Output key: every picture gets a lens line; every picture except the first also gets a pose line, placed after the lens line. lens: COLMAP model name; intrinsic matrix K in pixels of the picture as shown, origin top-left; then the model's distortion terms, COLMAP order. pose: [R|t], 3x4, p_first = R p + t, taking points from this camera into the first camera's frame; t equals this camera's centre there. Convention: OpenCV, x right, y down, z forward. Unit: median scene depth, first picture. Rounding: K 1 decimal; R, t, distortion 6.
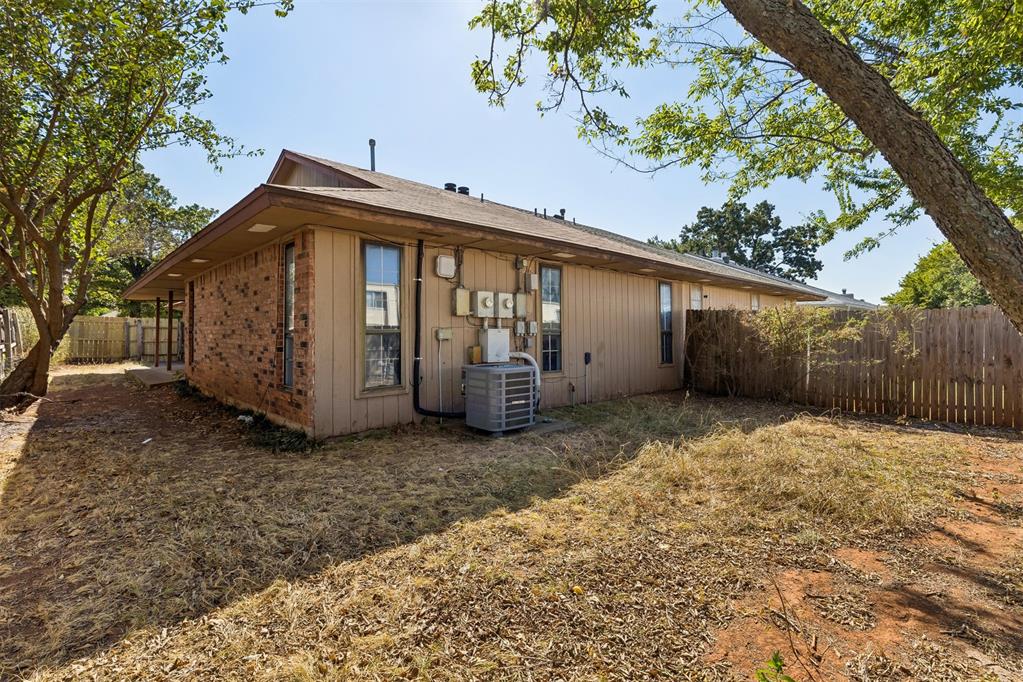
lens RADIAL K [[449.5, 0, 511.5], [0, 449.5, 341.0], [0, 0, 1]] dist [-0.000785, -0.000256]
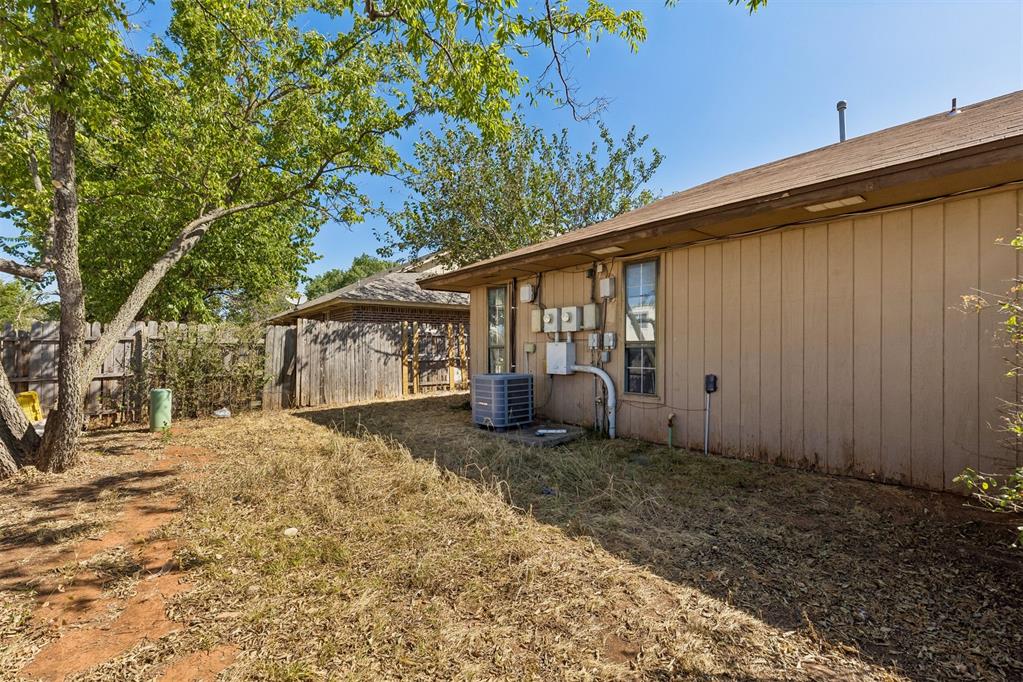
lens RADIAL K [[459.5, 0, 517.4], [0, 459.5, 342.3], [0, 0, 1]] dist [-0.001088, -0.000291]
pose [[-0.007370, -0.014847, -0.999863, 0.972259], [-0.009409, 0.999847, -0.014777, -0.010487], [0.999929, 0.009299, -0.007509, 0.852263]]
